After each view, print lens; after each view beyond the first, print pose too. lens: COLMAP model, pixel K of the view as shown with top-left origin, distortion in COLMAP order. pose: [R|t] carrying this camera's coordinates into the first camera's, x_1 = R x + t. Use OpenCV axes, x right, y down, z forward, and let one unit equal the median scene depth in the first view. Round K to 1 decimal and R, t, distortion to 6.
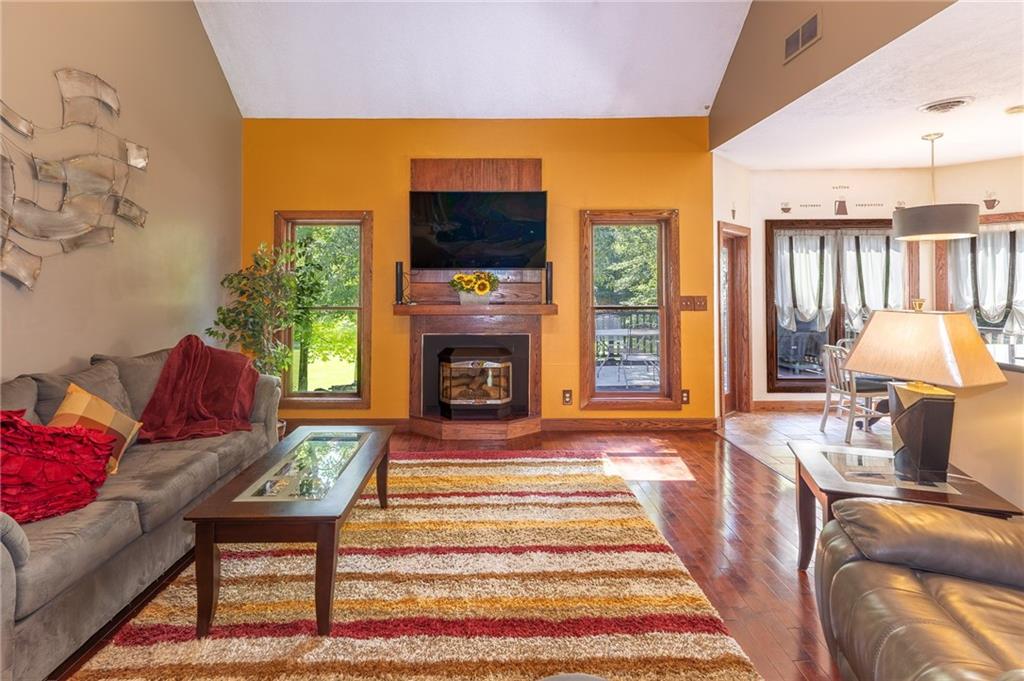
lens RADIAL K [[483.0, 0, 509.4], [0, 483.0, 319.8], [0, 0, 1]] dist [0.003462, 0.001270]
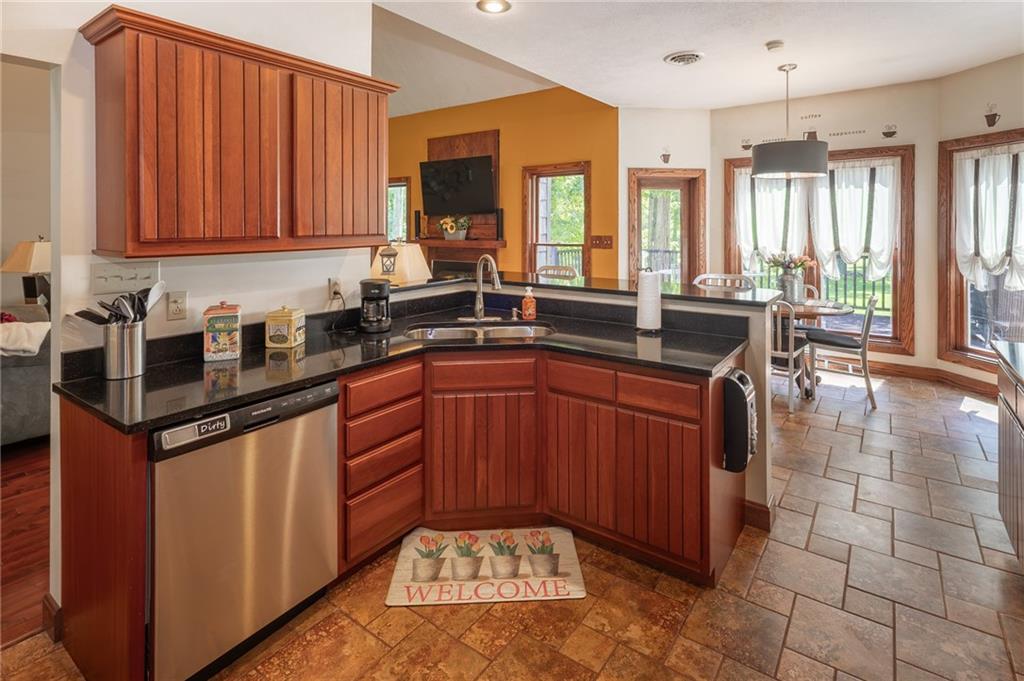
lens RADIAL K [[483.0, 0, 509.4], [0, 483.0, 319.8], [0, 0, 1]] dist [0.003462, 0.001270]
pose [[0.814500, 0.111803, -0.569289, 0.853978], [-0.040580, 0.989831, 0.136334, 0.002494], [0.578742, -0.087942, 0.810755, -0.099807]]
